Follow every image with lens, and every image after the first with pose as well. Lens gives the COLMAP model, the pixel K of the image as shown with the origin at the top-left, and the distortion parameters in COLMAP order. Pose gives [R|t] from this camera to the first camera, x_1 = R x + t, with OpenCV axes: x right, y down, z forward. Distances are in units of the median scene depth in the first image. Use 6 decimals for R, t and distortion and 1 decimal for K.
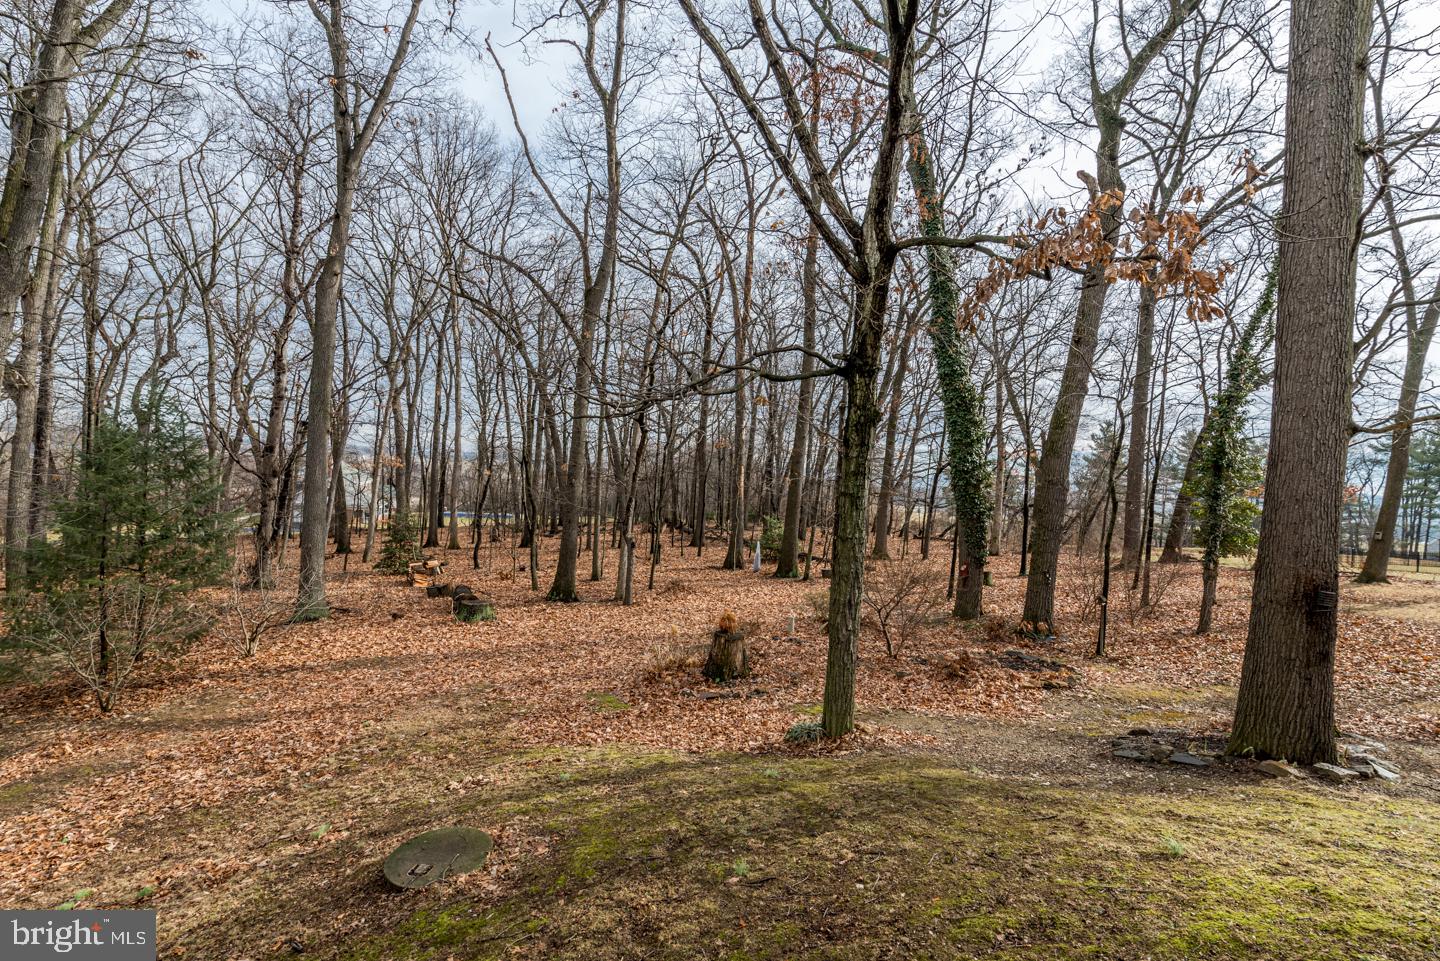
lens RADIAL K [[646.5, 0, 720.0], [0, 646.5, 480.5], [0, 0, 1]] dist [-0.000823, 0.000093]
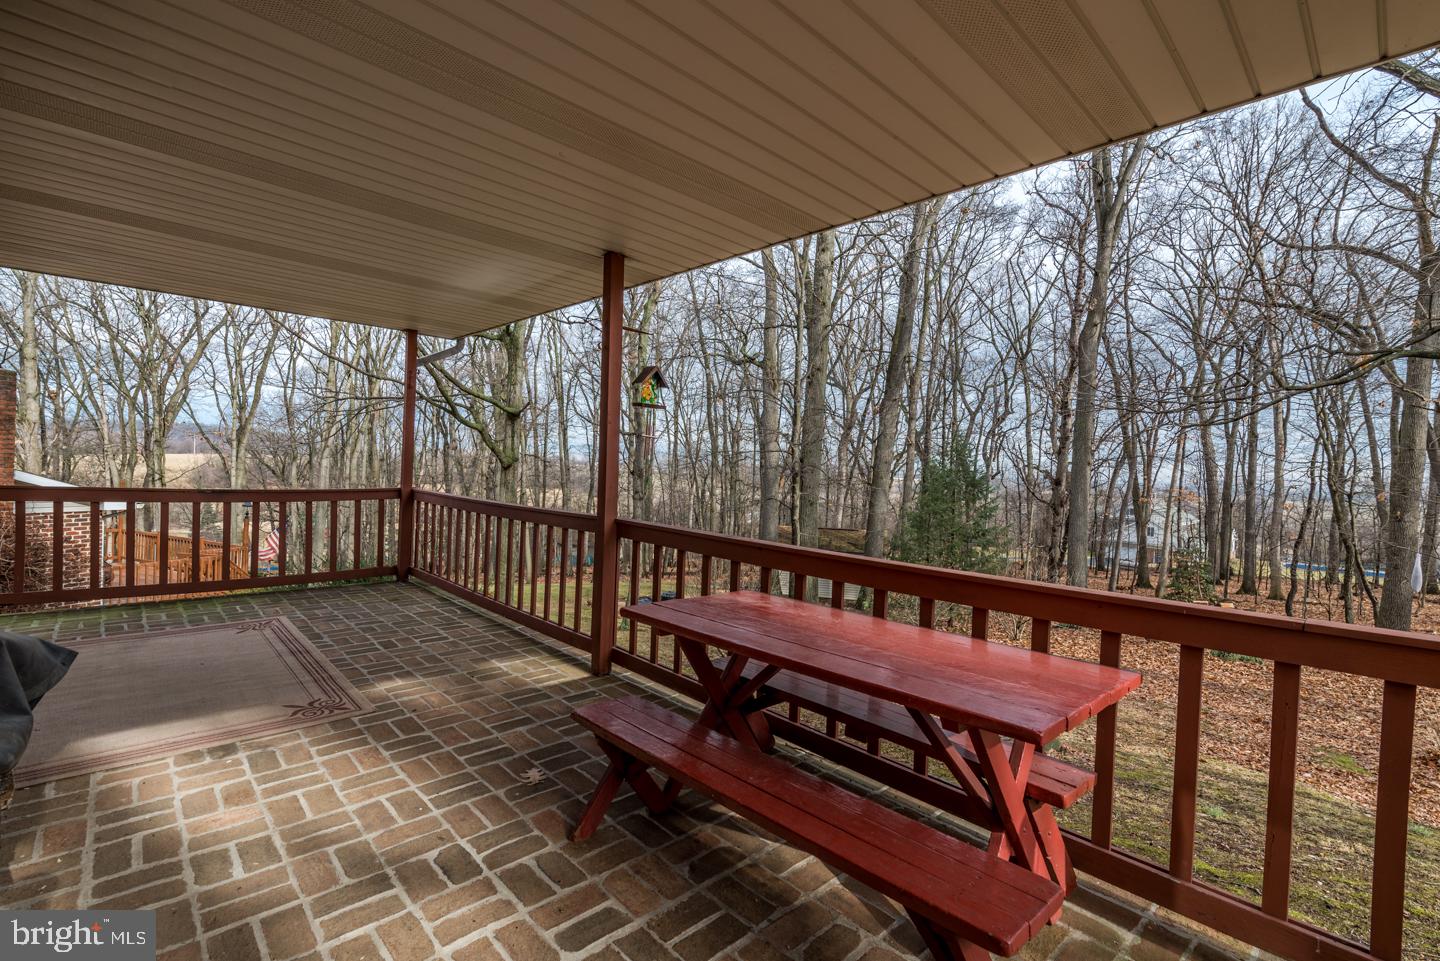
lens RADIAL K [[646.5, 0, 720.0], [0, 646.5, 480.5], [0, 0, 1]] dist [-0.000823, 0.000093]
pose [[0.413723, -0.023696, -0.910095, 0.141665], [-0.035537, 0.998479, -0.042152, 0.023105], [0.909709, 0.049781, 0.412251, -0.051201]]
